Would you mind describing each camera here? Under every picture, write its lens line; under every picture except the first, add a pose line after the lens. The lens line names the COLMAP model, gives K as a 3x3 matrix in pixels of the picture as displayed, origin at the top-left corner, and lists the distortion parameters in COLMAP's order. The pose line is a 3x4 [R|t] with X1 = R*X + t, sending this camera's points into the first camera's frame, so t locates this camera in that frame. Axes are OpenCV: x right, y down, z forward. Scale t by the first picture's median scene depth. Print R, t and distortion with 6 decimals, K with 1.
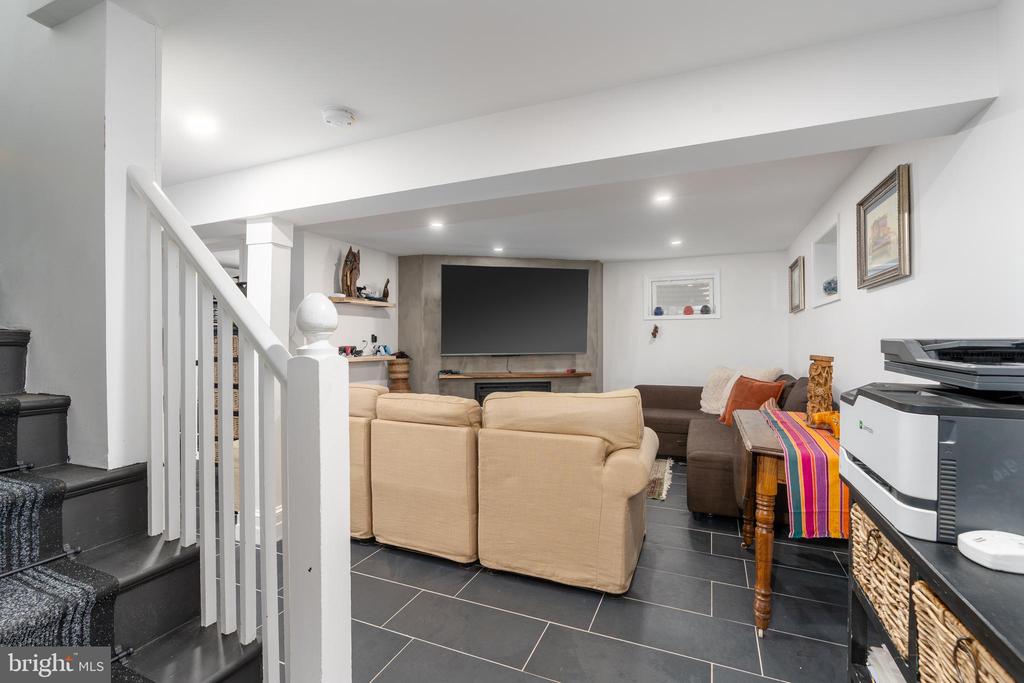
lens RADIAL K [[462.5, 0, 512.0], [0, 462.5, 341.5], [0, 0, 1]] dist [-0.000553, 0.000111]
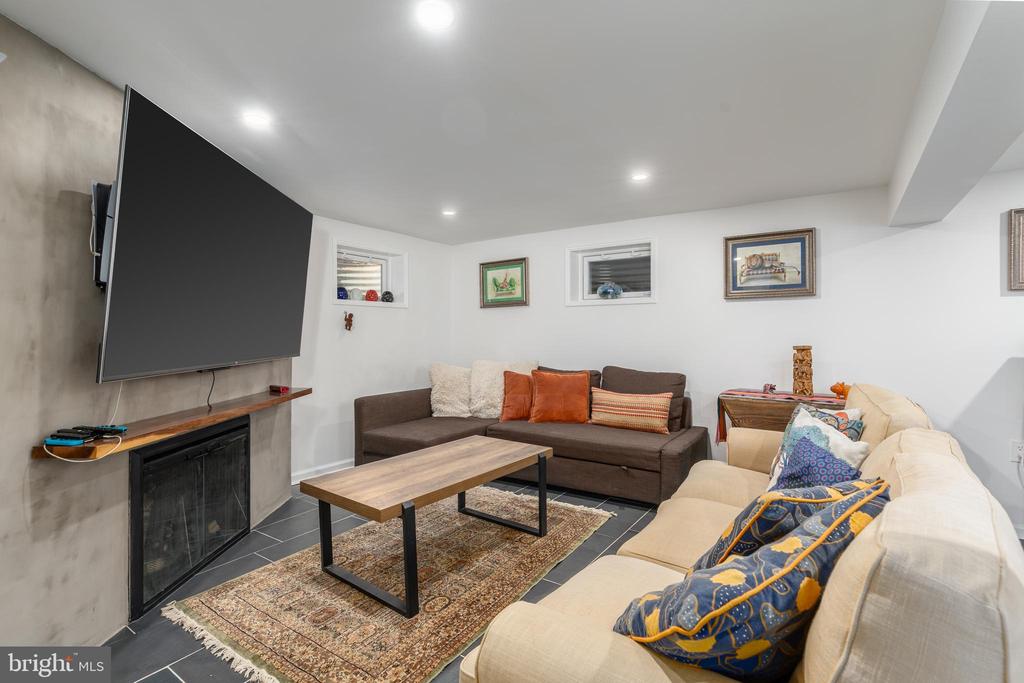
lens RADIAL K [[477.9, 0, 511.7], [0, 477.9, 337.1], [0, 0, 1]] dist [-0.002312, 0.000723]
pose [[0.201429, -0.005469, 0.979488, -0.385631], [-0.001304, 0.999982, 0.005852, -0.001492], [-0.979502, -0.002456, 0.201419, 0.639887]]
